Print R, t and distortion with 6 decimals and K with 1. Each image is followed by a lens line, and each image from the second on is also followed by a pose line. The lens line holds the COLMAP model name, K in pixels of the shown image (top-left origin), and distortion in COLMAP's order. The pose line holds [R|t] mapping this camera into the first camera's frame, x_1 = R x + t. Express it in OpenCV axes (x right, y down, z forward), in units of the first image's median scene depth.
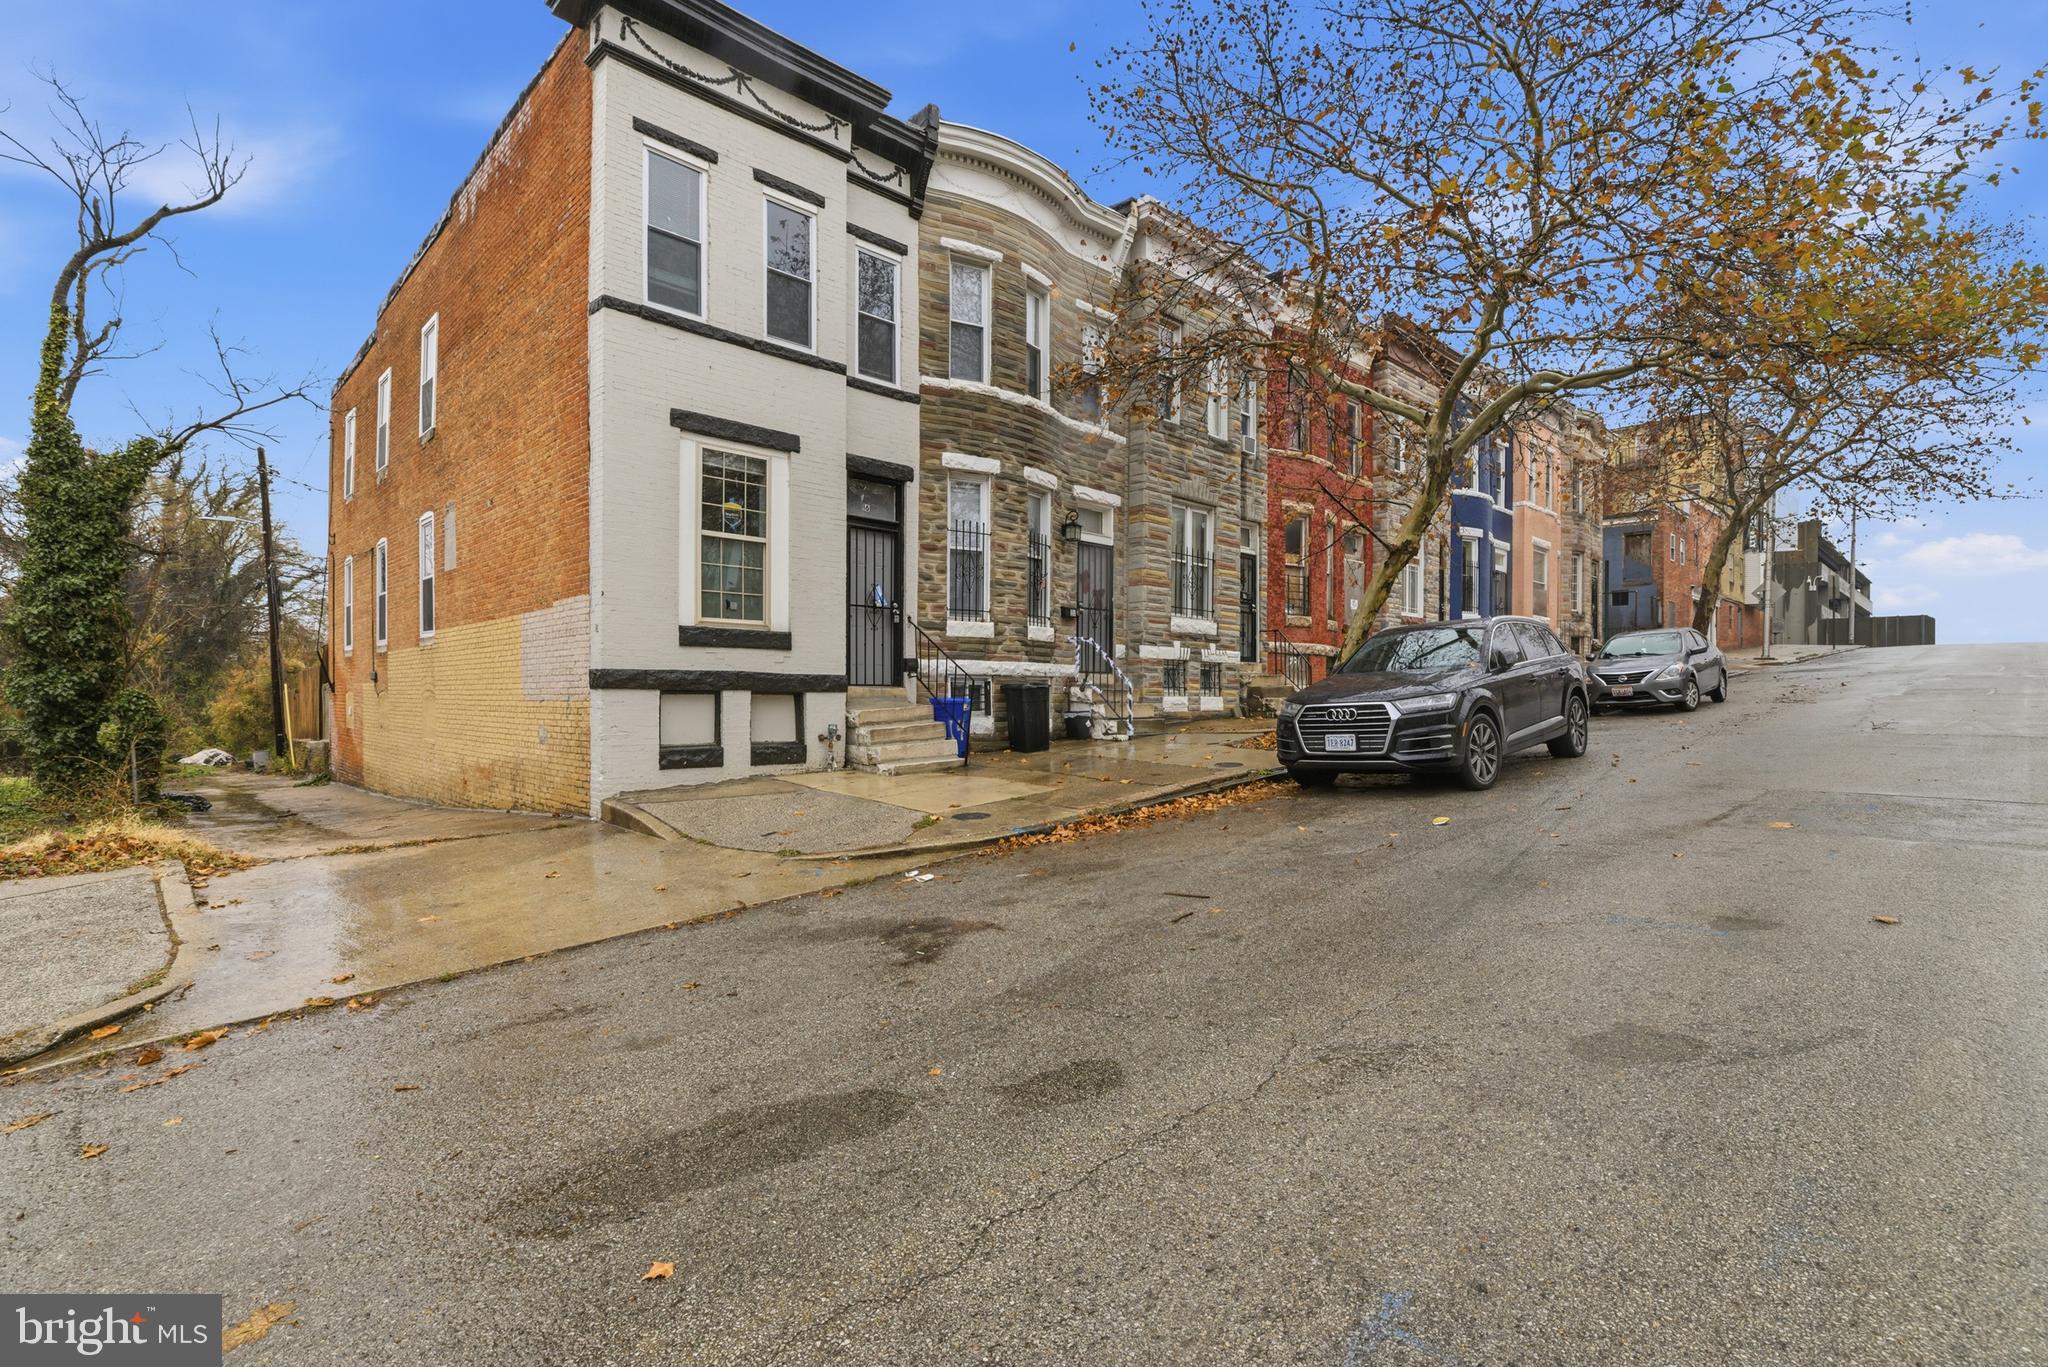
lens RADIAL K [[871.1, 0, 1024.0], [0, 871.1, 683.5], [0, 0, 1]] dist [0.005202, -0.000298]
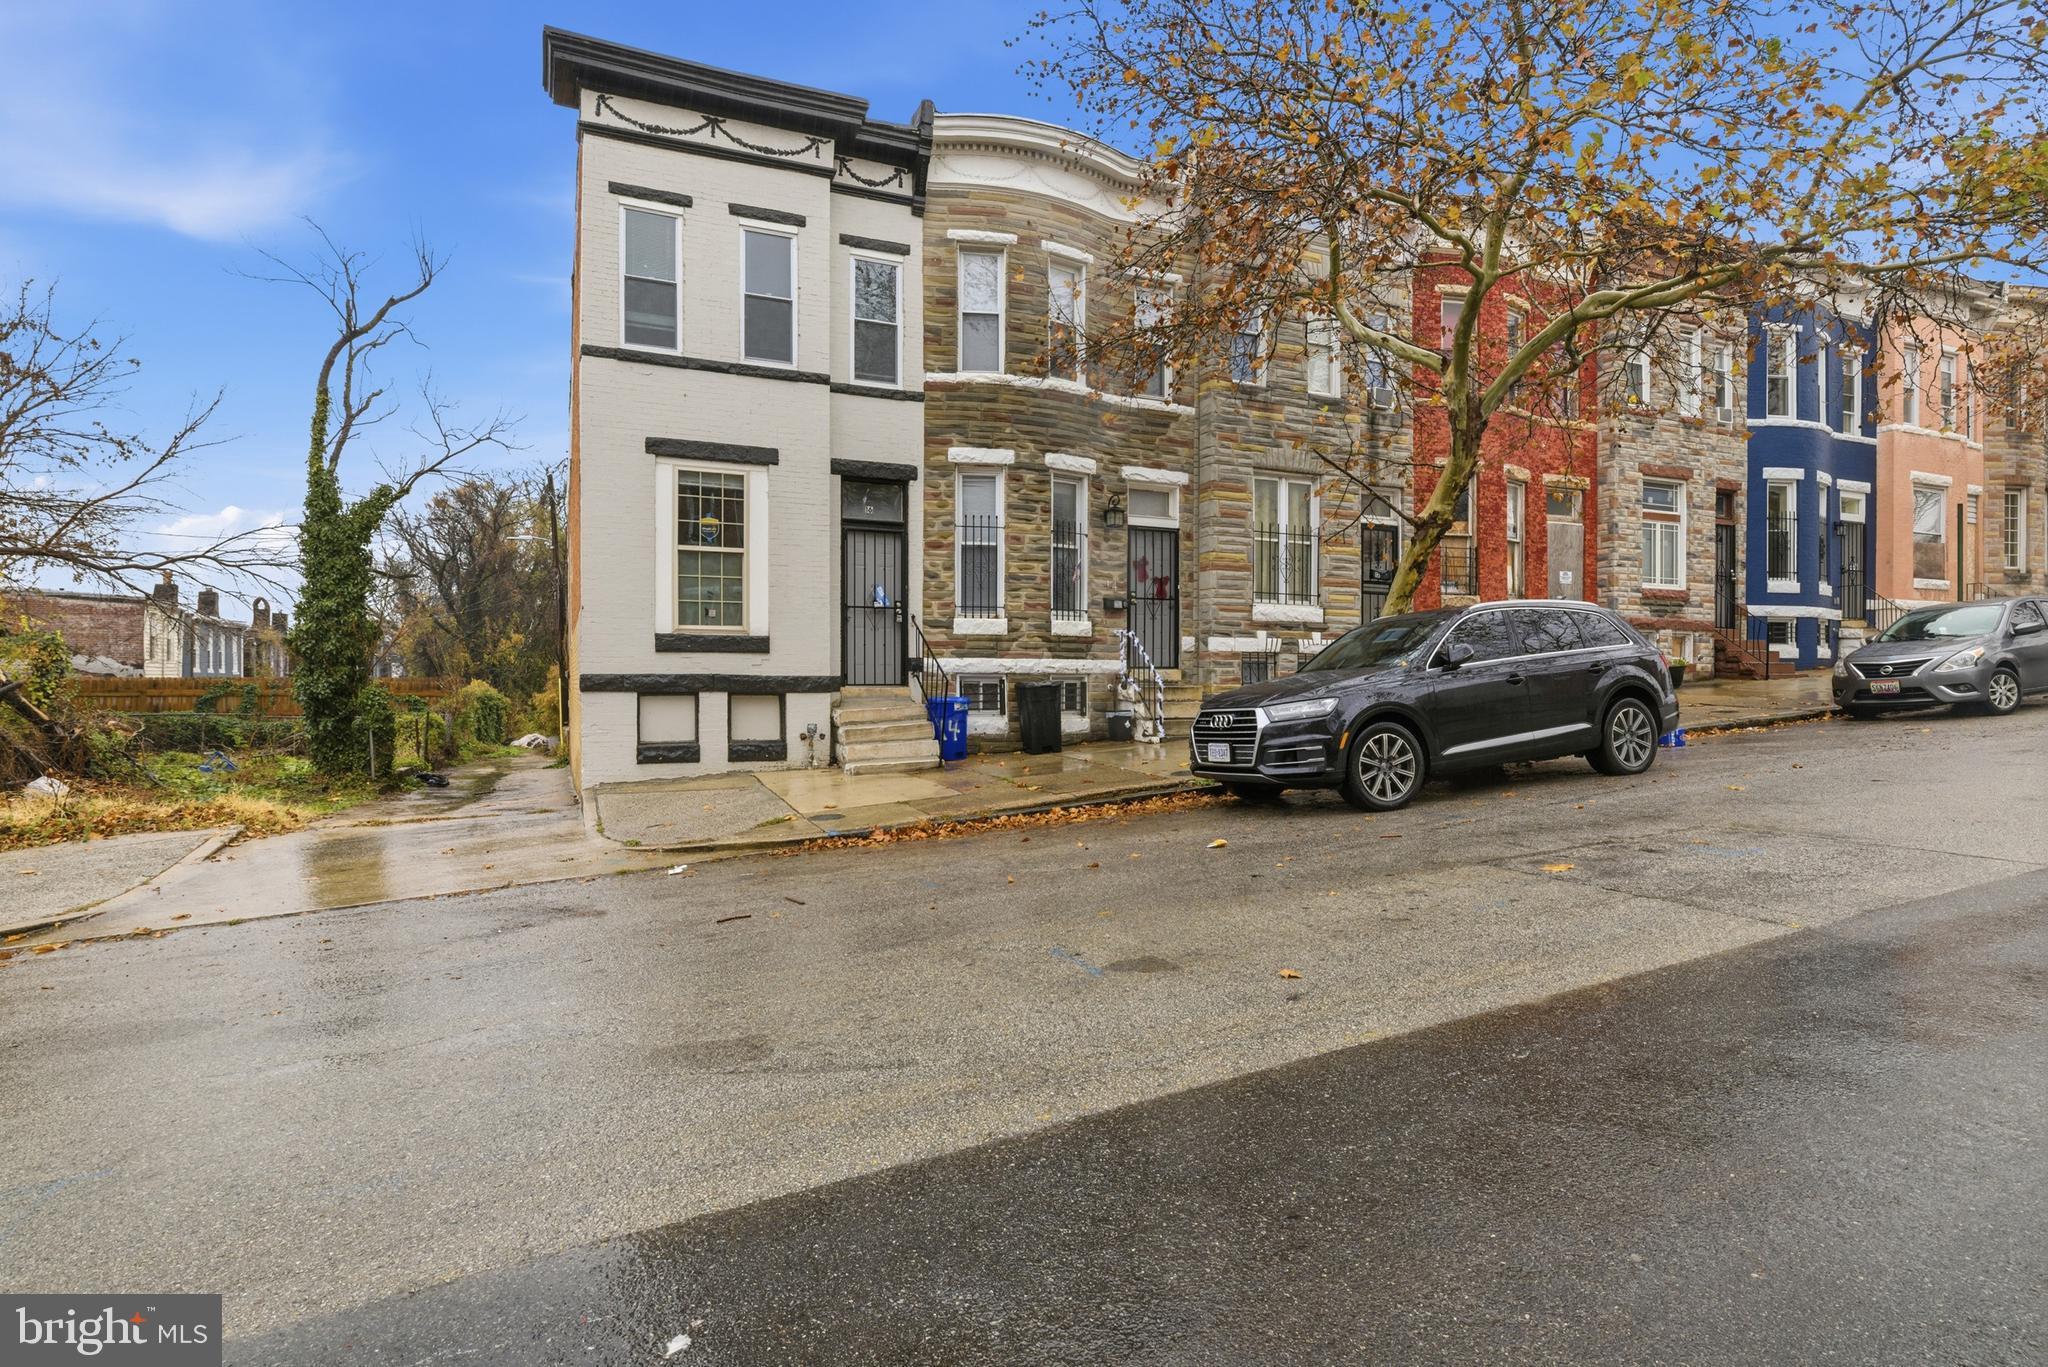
lens RADIAL K [[955.0, 0, 1024.3], [0, 955.0, 671.2], [0, 0, 1]] dist [0.001051, 0.000278]
pose [[0.948752, -0.006737, -0.315951, 0.329313], [0.006766, 0.999977, -0.001004, -0.011089], [0.315950, -0.001185, 0.948775, 0.002404]]
